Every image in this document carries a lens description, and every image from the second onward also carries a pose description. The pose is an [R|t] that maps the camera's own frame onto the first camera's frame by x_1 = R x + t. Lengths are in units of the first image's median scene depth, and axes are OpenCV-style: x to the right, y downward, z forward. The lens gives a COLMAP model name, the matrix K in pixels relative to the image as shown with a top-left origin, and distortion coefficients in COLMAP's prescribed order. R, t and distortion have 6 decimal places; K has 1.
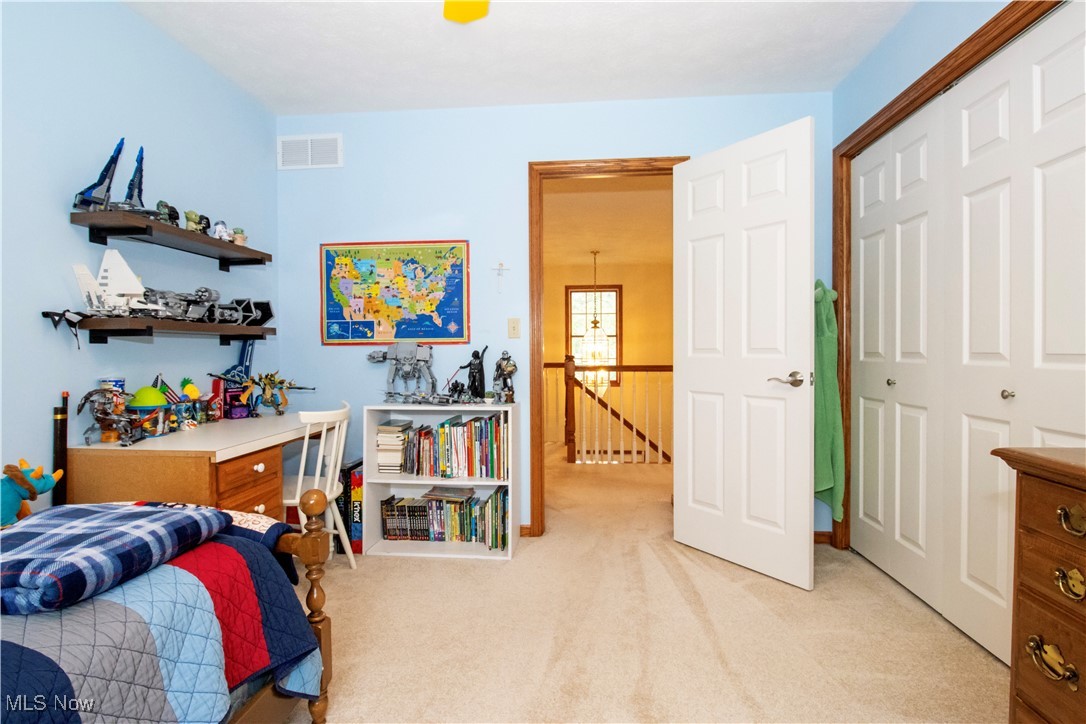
lens RADIAL K [[539.0, 0, 544.0], [0, 539.0, 349.0], [0, 0, 1]] dist [-0.000417, -0.000100]
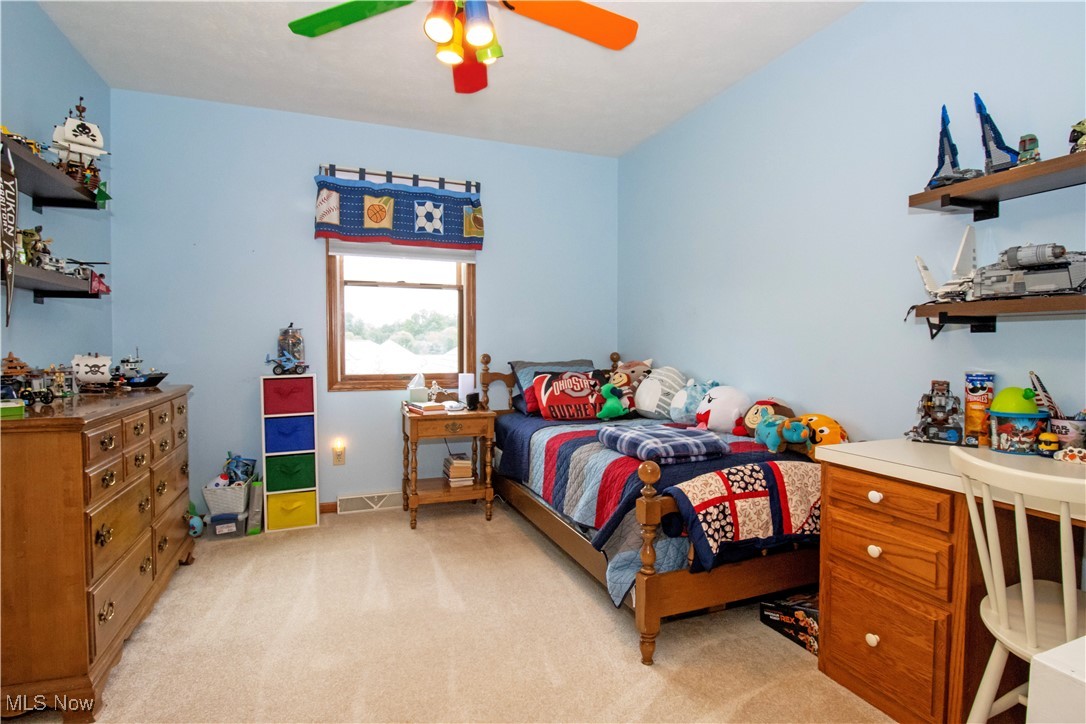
lens RADIAL K [[539.0, 0, 544.0], [0, 539.0, 349.0], [0, 0, 1]] dist [-0.000417, -0.000100]
pose [[-0.890195, 0.007554, -0.455516, 0.222985], [0.001119, 0.999896, 0.014396, 0.003892], [0.455578, 0.012305, -0.890111, 1.455664]]
